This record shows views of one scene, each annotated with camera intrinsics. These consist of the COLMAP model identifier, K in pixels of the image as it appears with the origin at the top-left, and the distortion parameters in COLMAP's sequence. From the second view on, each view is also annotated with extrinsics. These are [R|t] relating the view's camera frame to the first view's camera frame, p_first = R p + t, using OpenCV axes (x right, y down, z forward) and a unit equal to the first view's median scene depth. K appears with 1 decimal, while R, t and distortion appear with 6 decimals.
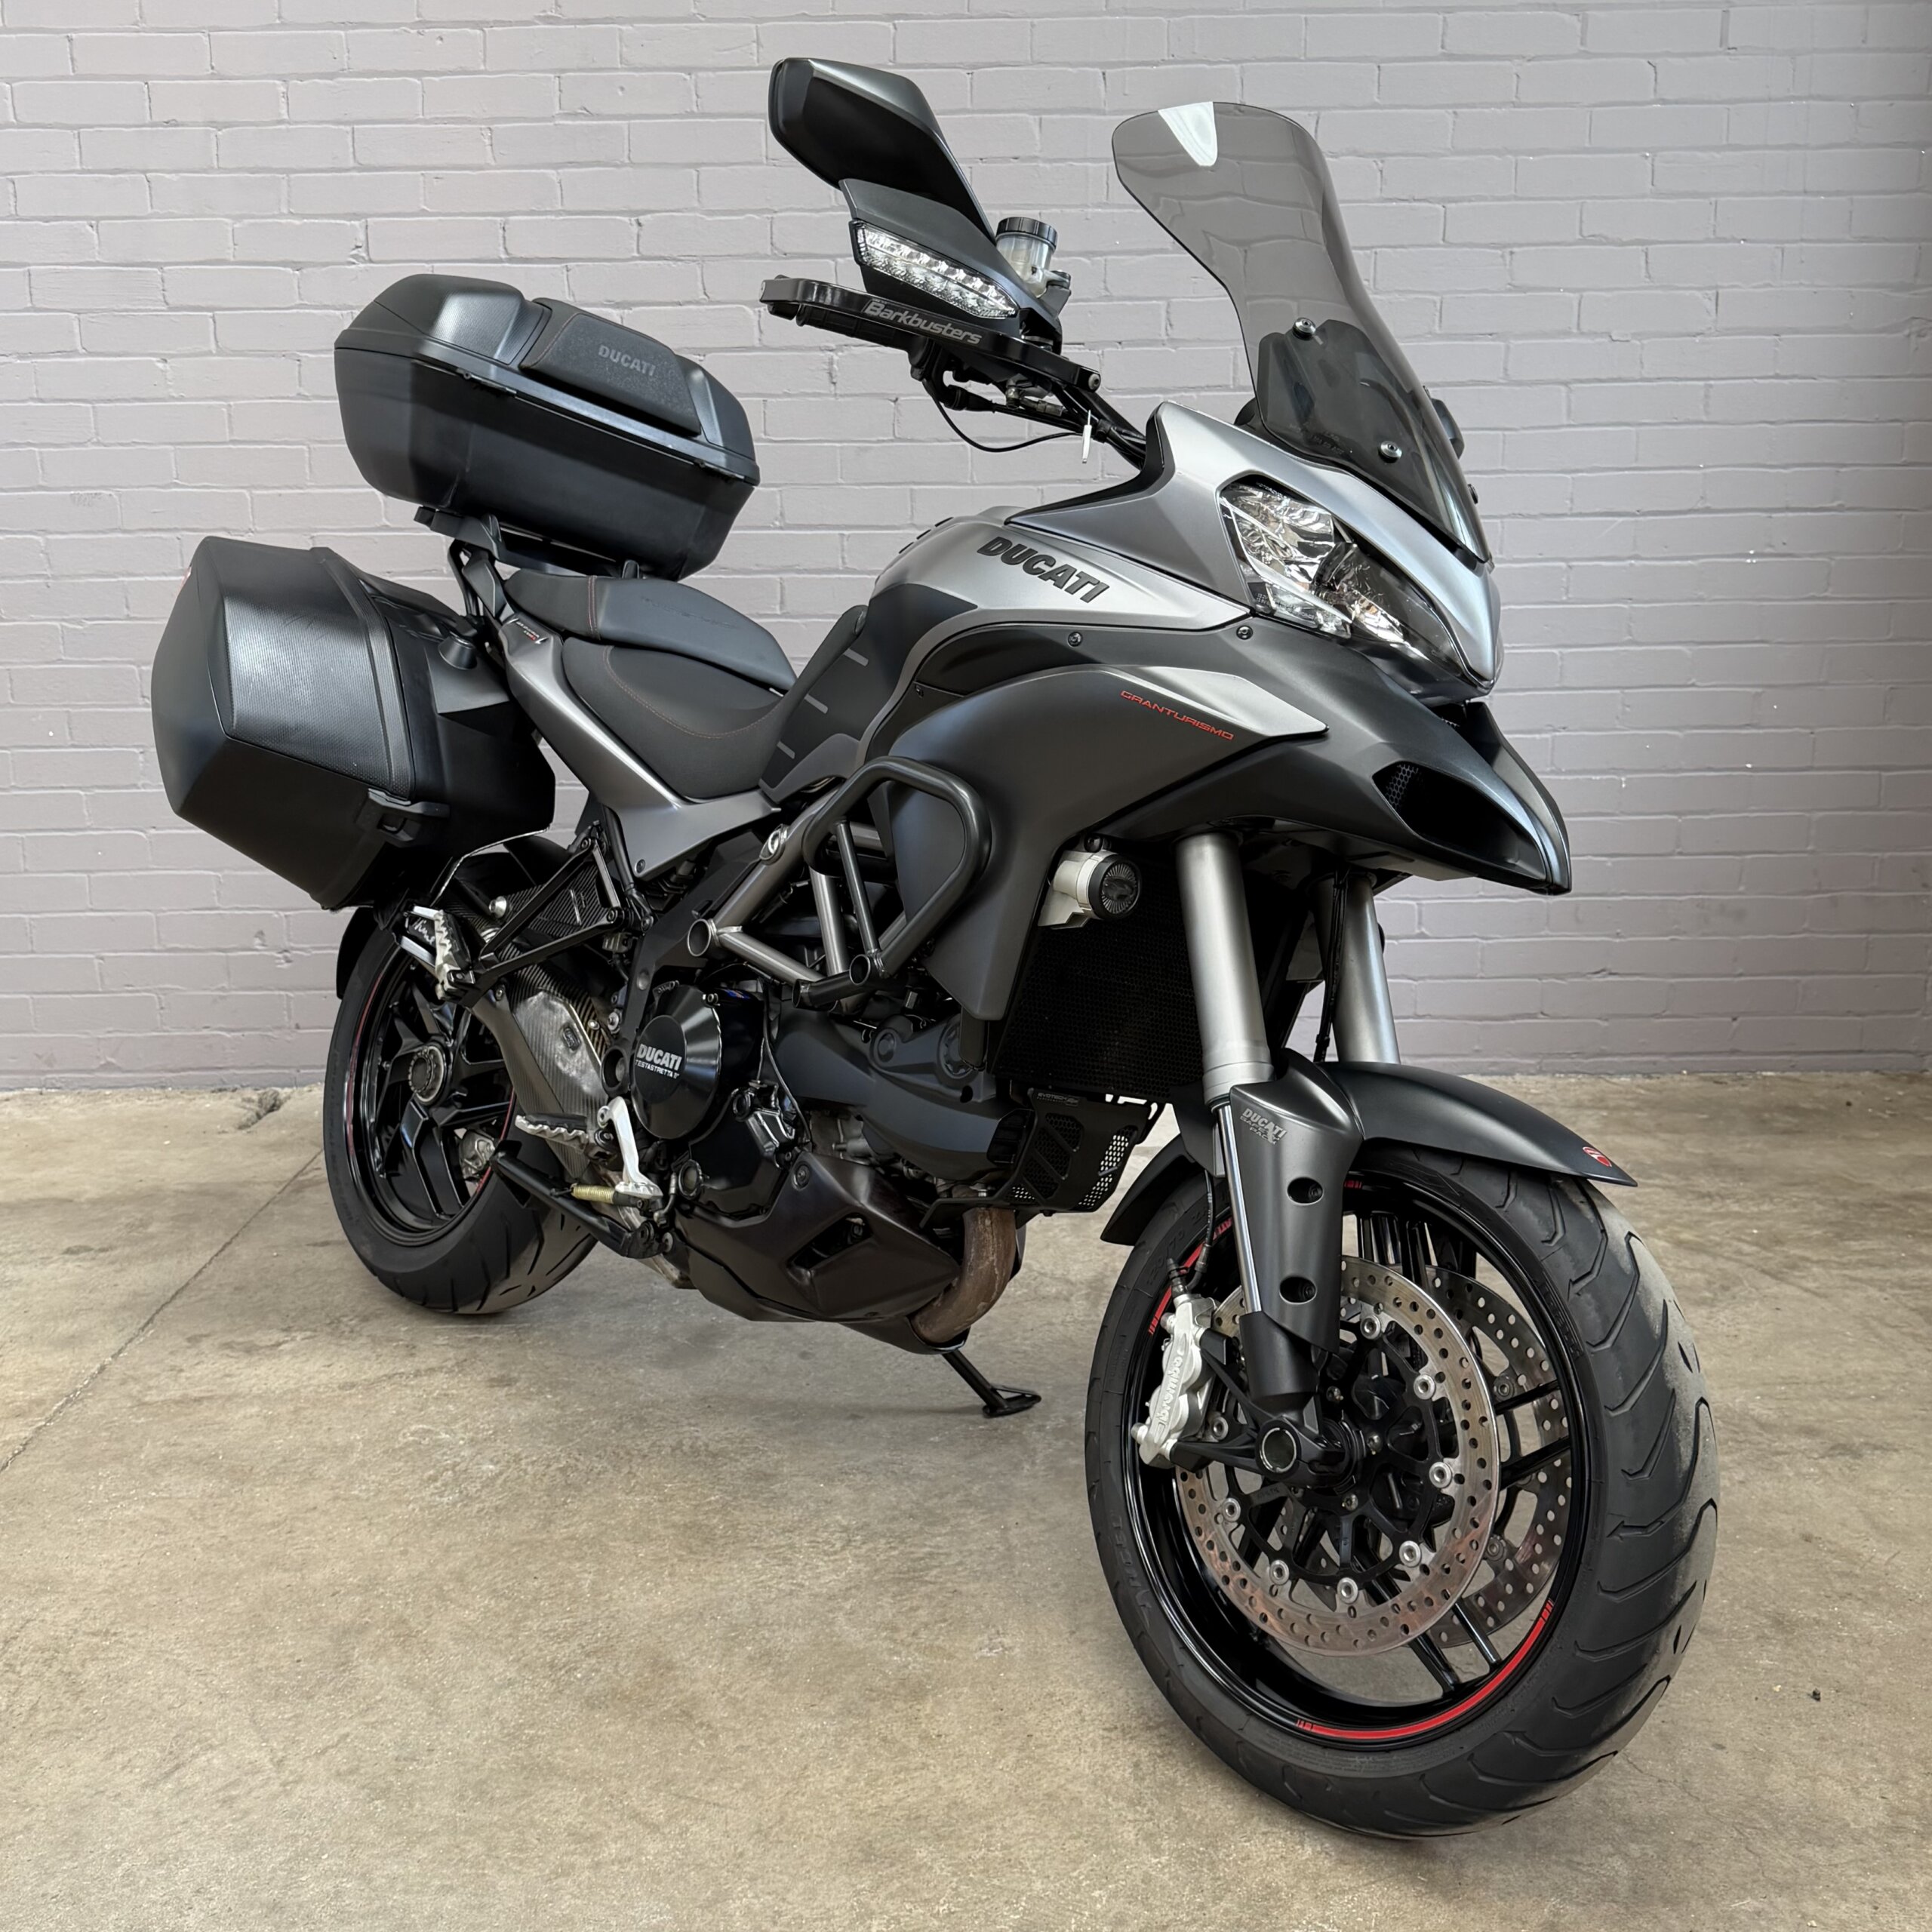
lens RADIAL K [[2152.0, 0, 963.5], [0, 2152.0, 966.7], [0, 0, 1]] dist [0.199116, -0.457517]
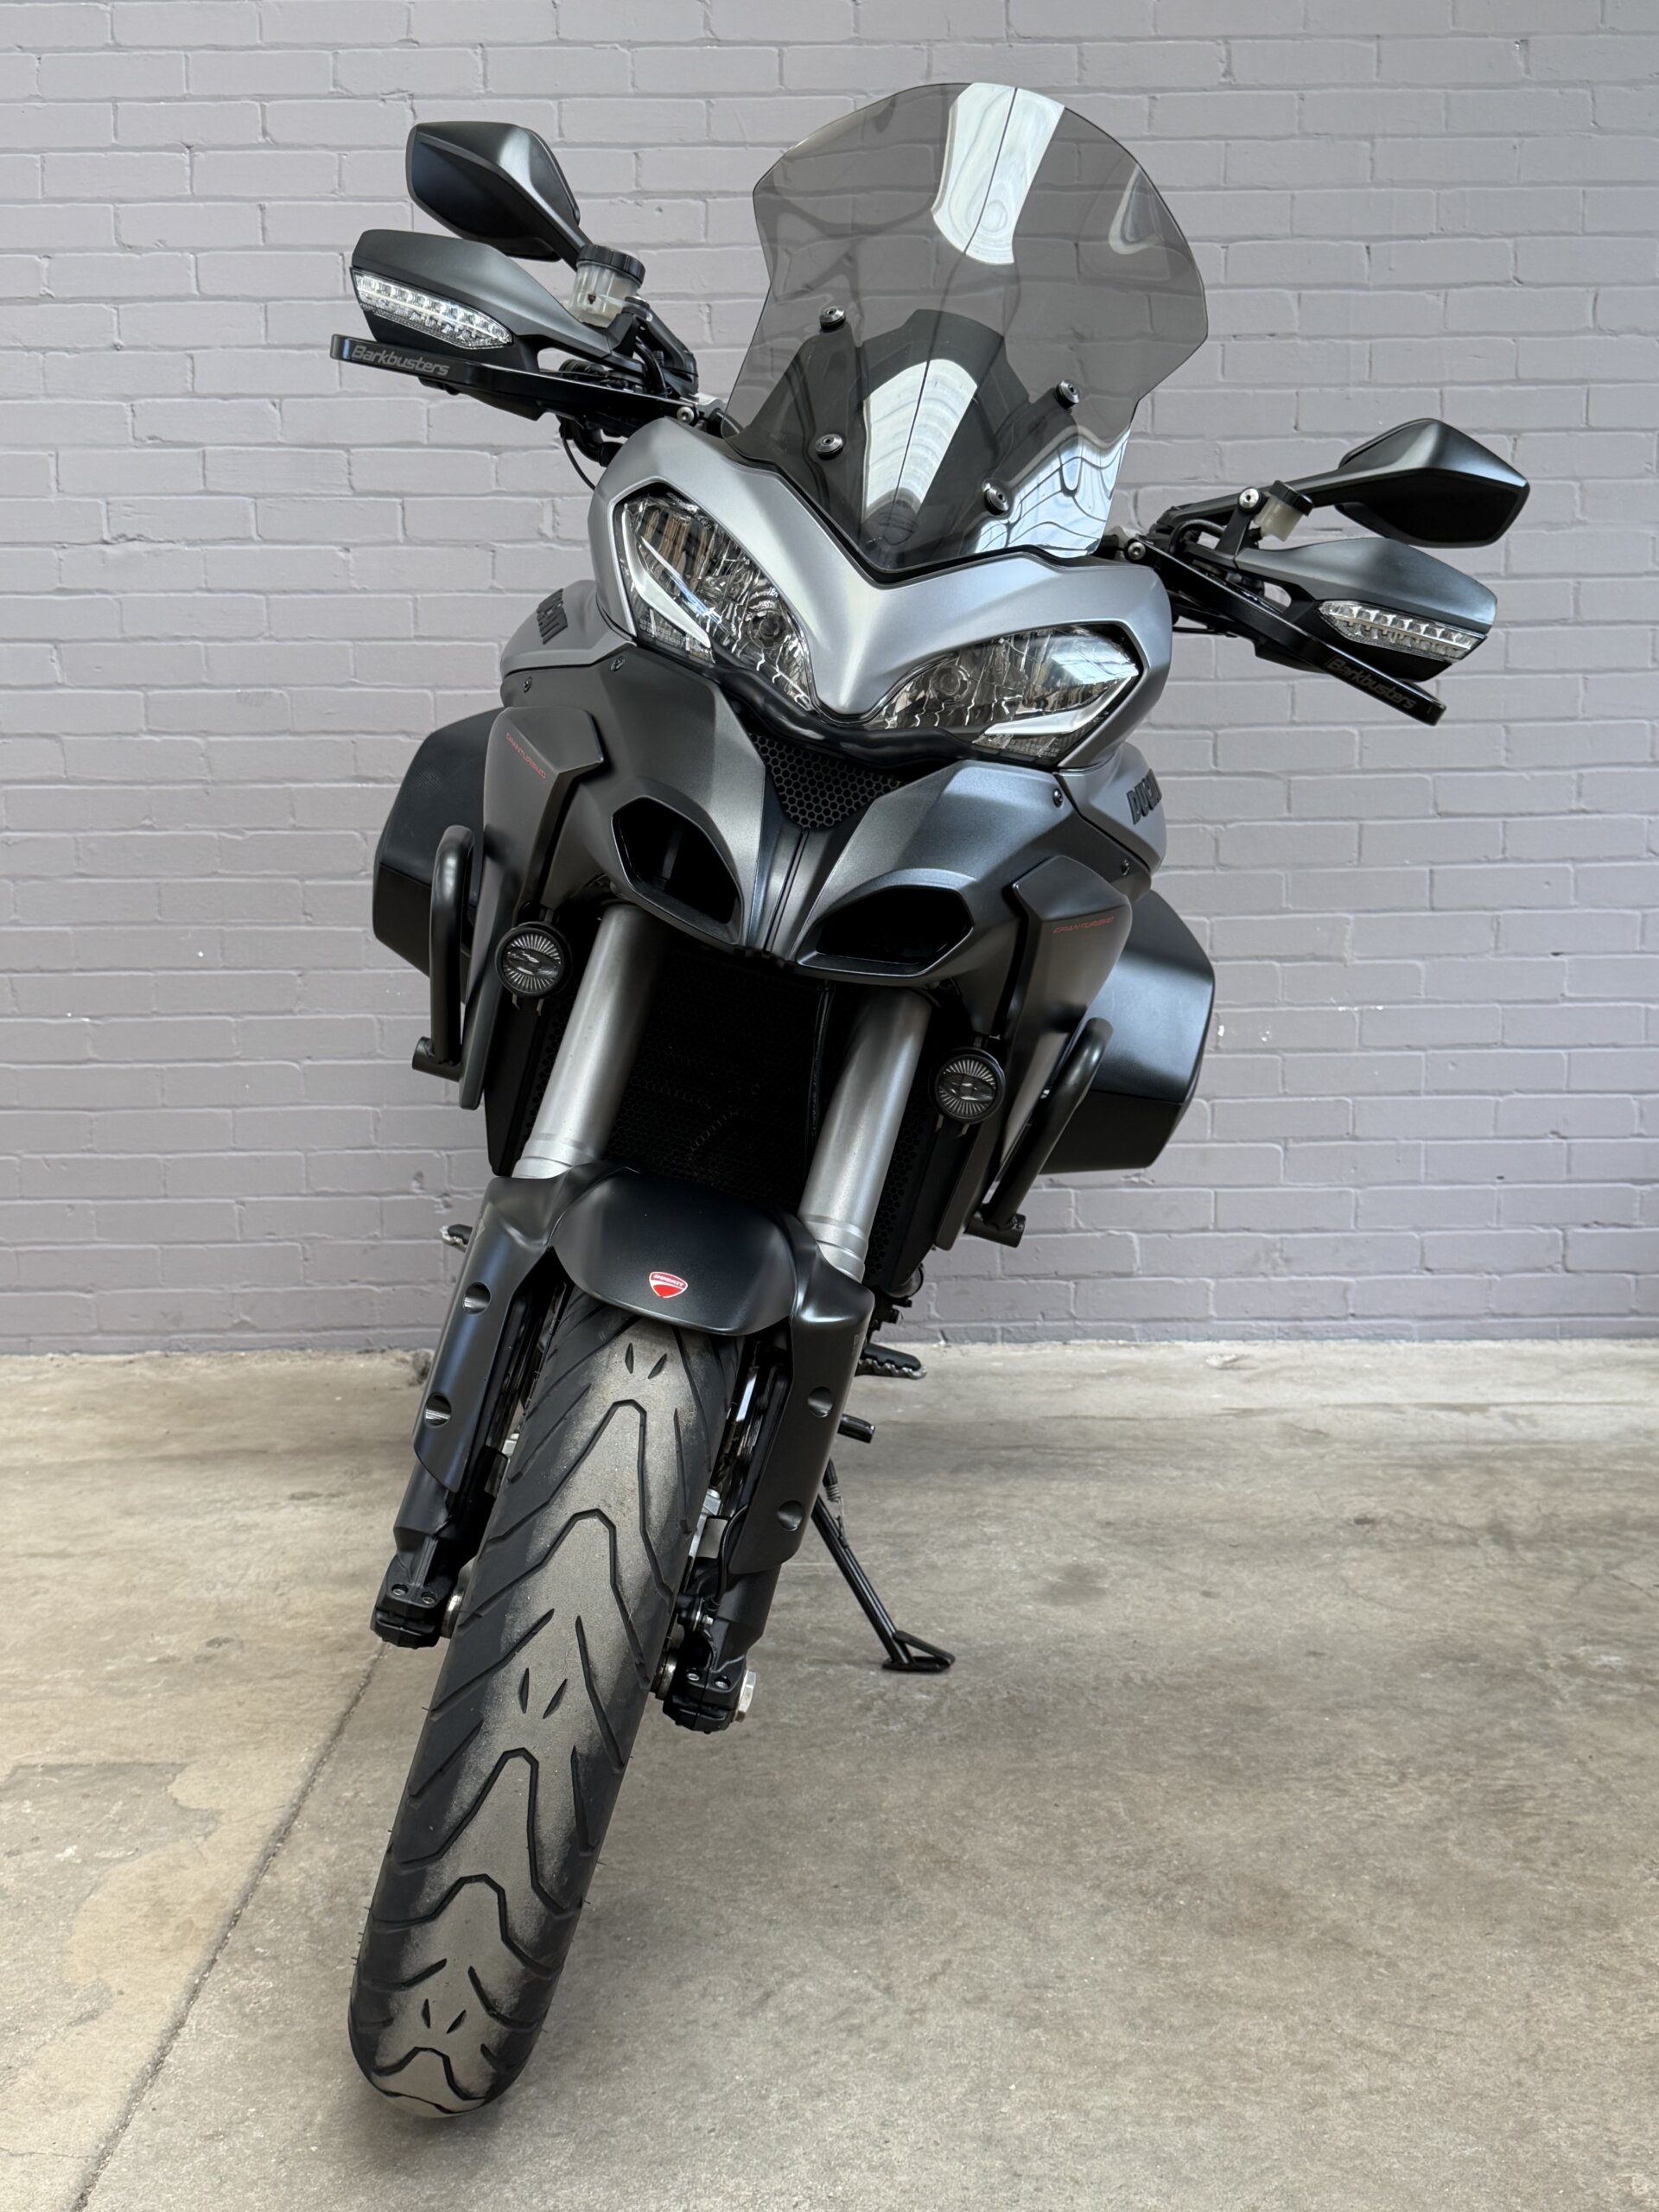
lens RADIAL K [[2322.9, 0, 829.5], [0, 2322.9, 1106.0], [0, 0, 1]] dist [0.200582, -0.459797]
pose [[0.999935, 0.001054, 0.011321, -0.177239], [0.000149, 0.994394, -0.105737, 0.063838], [-0.011369, 0.105731, 0.994330, 0.037318]]
